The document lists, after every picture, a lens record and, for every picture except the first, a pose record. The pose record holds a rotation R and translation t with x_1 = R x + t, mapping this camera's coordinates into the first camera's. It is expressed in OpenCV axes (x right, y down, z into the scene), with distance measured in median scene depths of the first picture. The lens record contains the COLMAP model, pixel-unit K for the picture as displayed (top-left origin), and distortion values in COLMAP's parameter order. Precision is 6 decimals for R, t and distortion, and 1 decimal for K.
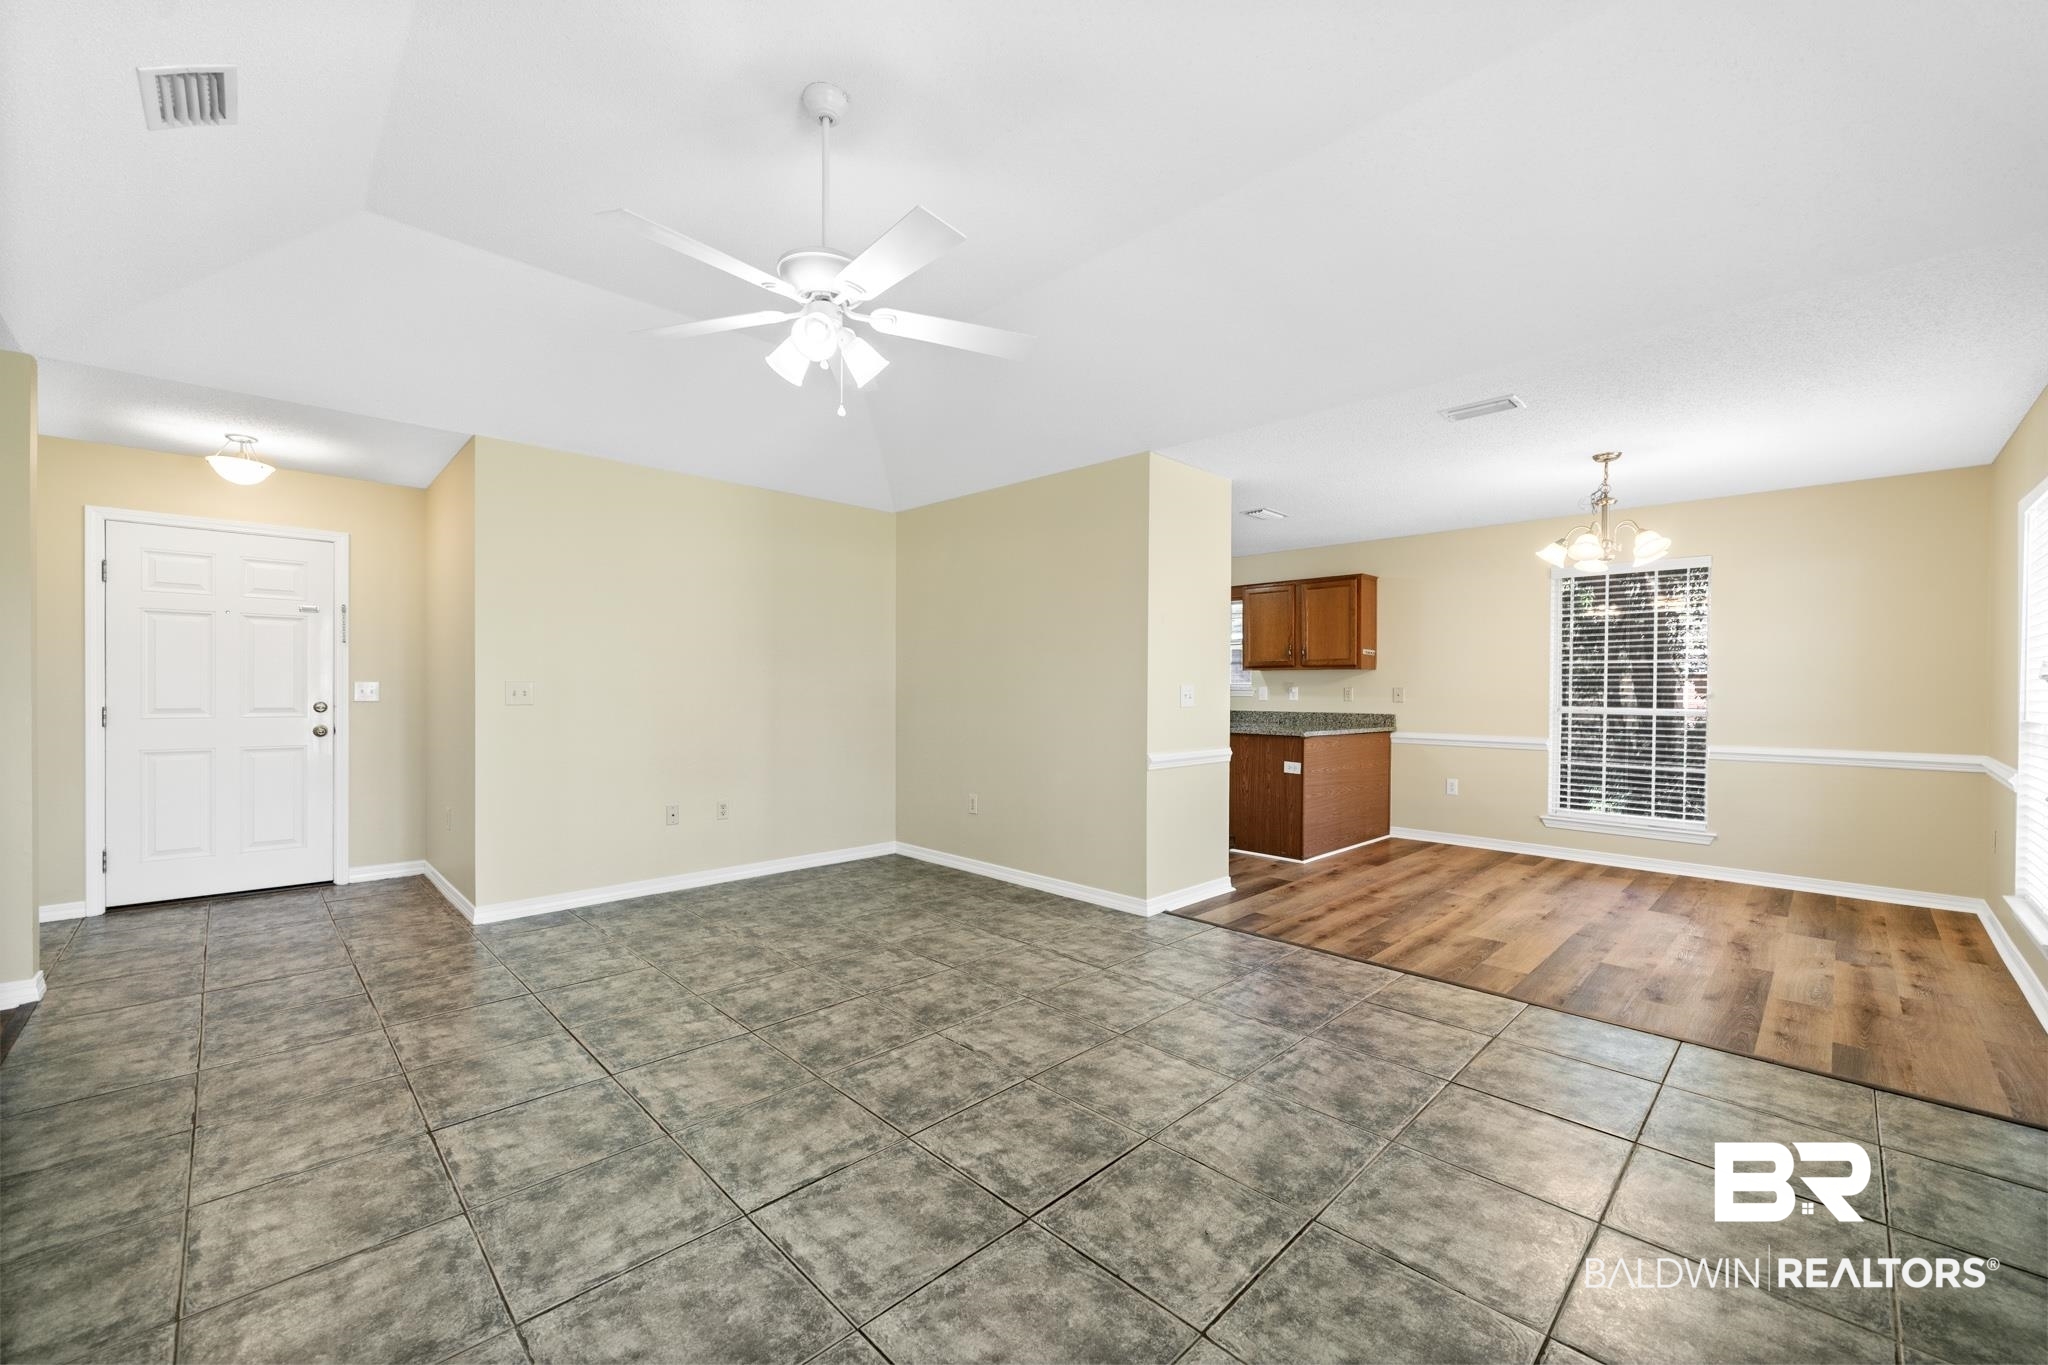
lens RADIAL K [[806.4, 0, 1018.0], [0, 806.4, 698.2], [0, 0, 1]] dist [-0.003016, -0.000543]
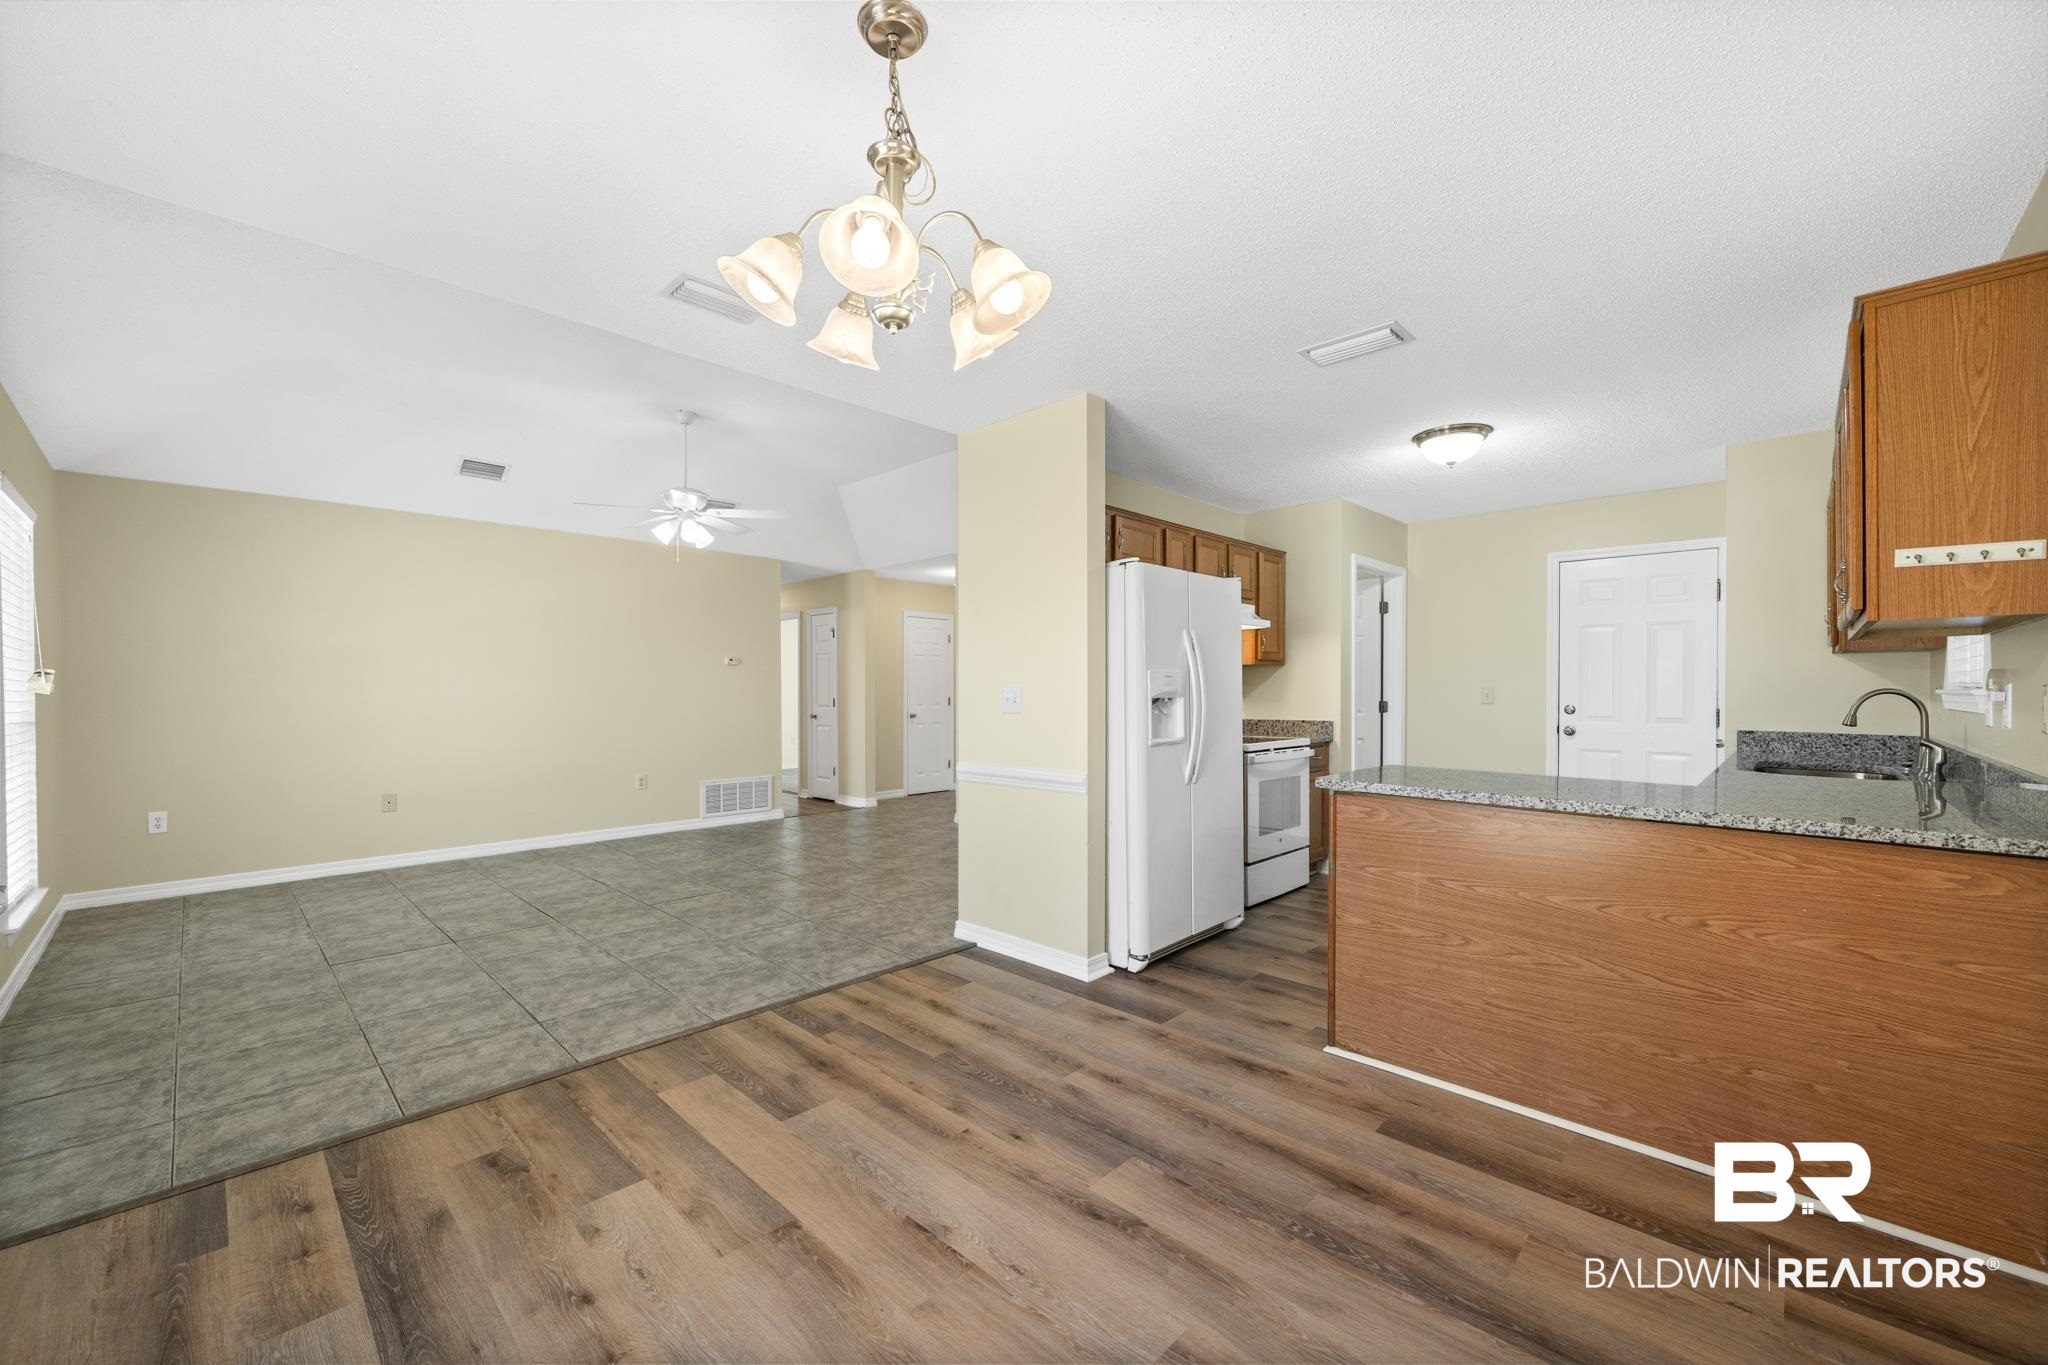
lens RADIAL K [[806.4, 0, 1024.7], [0, 806.4, 697.3], [0, 0, 1]] dist [-0.003016, -0.000543]
pose [[0.029352, 0.005230, -0.999555, 1.084050], [-0.012603, 0.999909, 0.004861, -0.009675], [0.999490, 0.012455, 0.029415, 1.045108]]
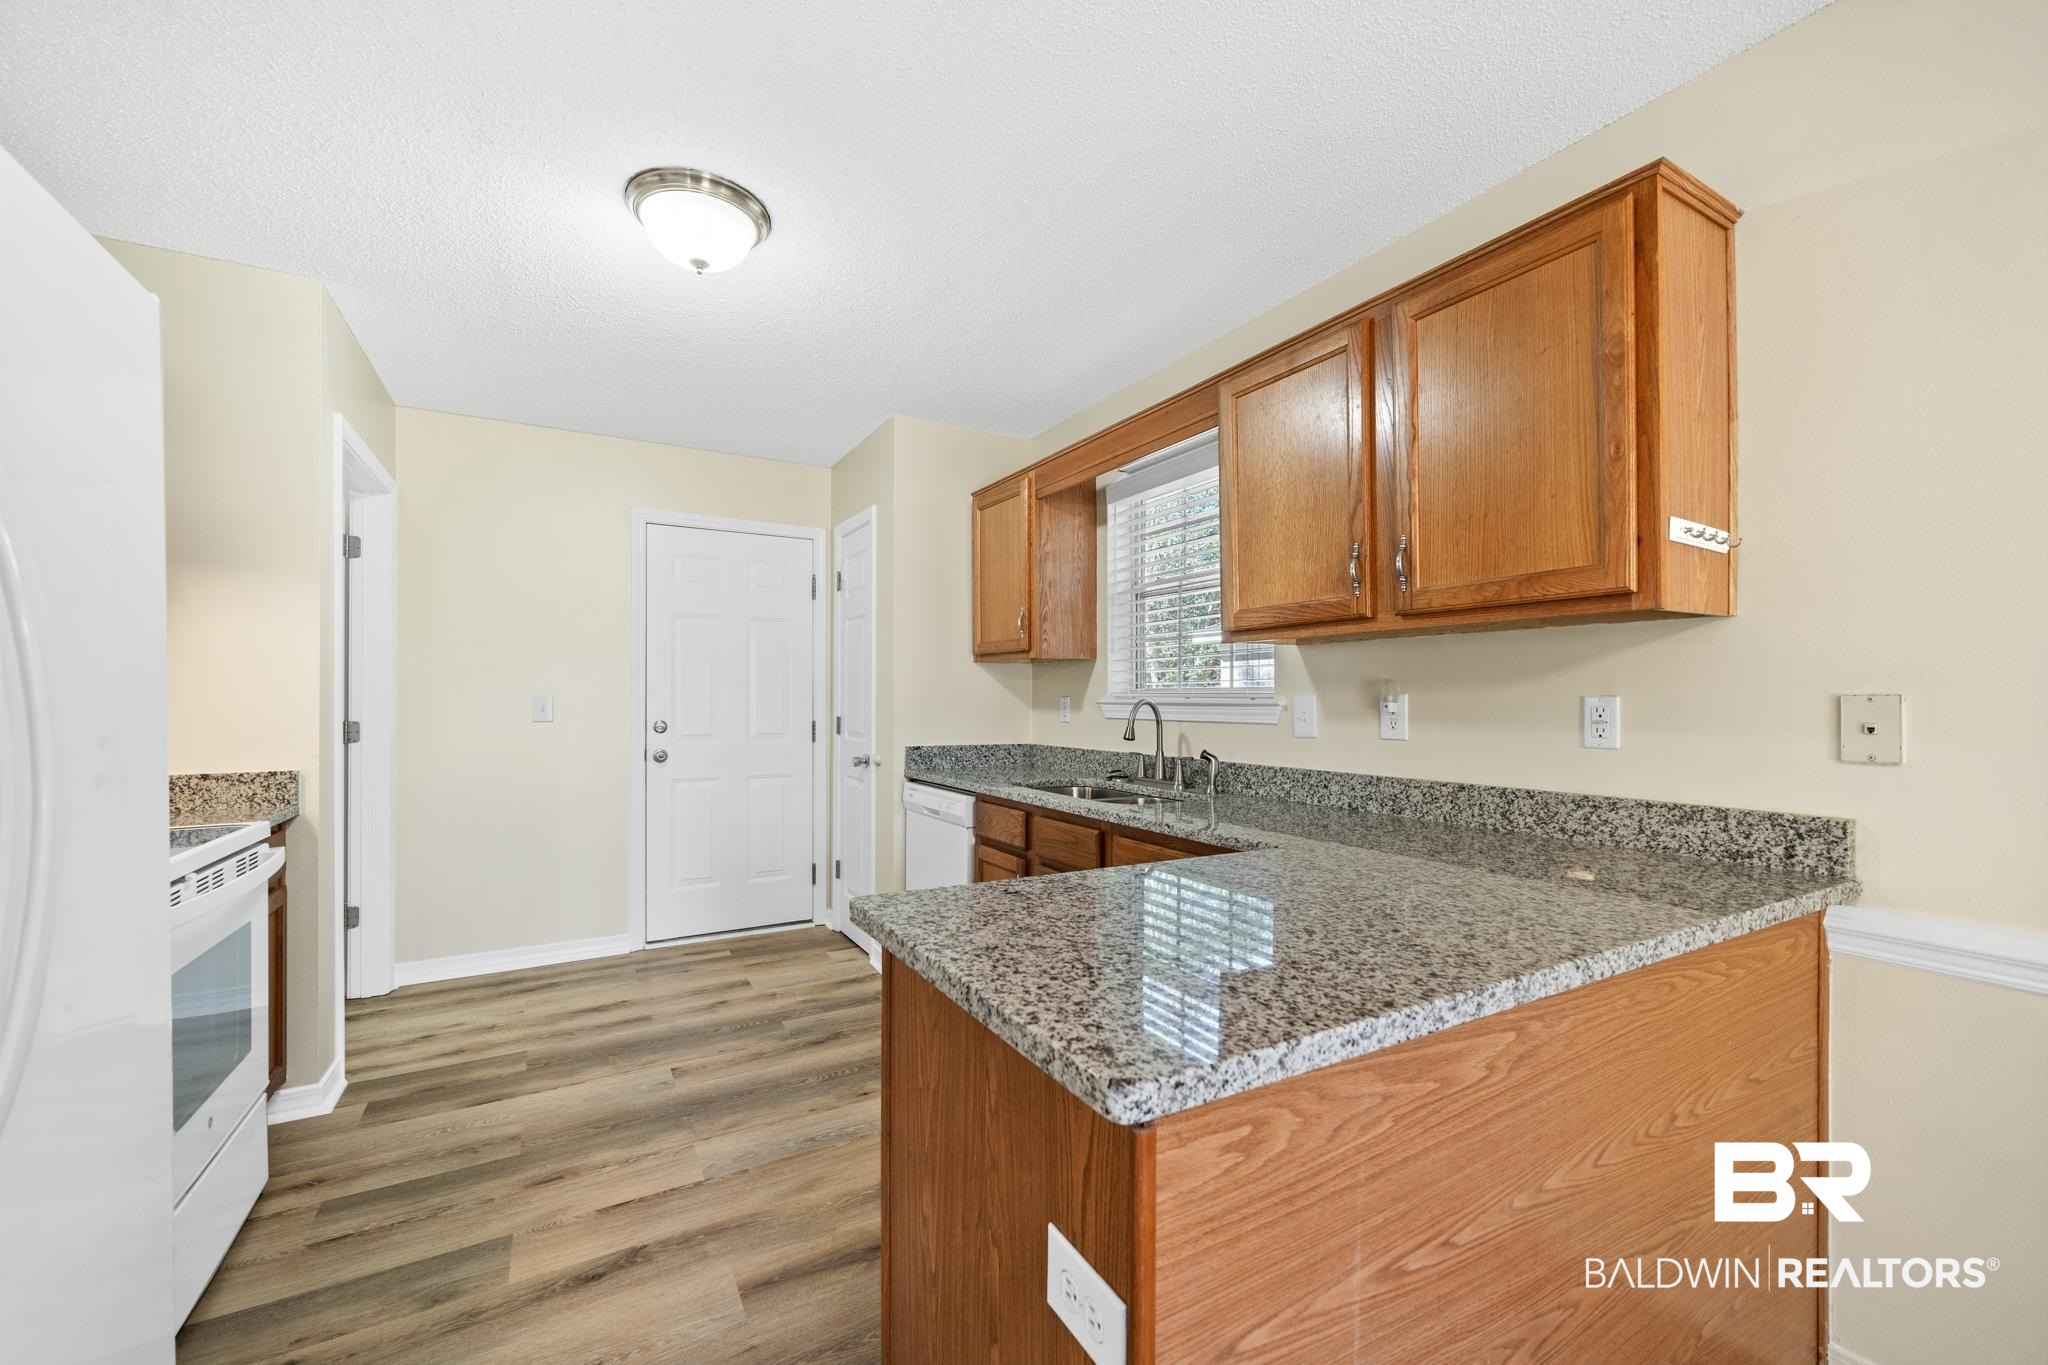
lens RADIAL K [[806.4, 0, 1018.1], [0, 806.4, 700.0], [0, 0, 1]] dist [-0.003016, -0.000543]
pose [[0.967723, -0.003700, -0.251988, 0.479665], [0.000741, 0.999930, -0.011838, -0.014714], [0.252014, 0.011269, 0.967658, 1.146379]]
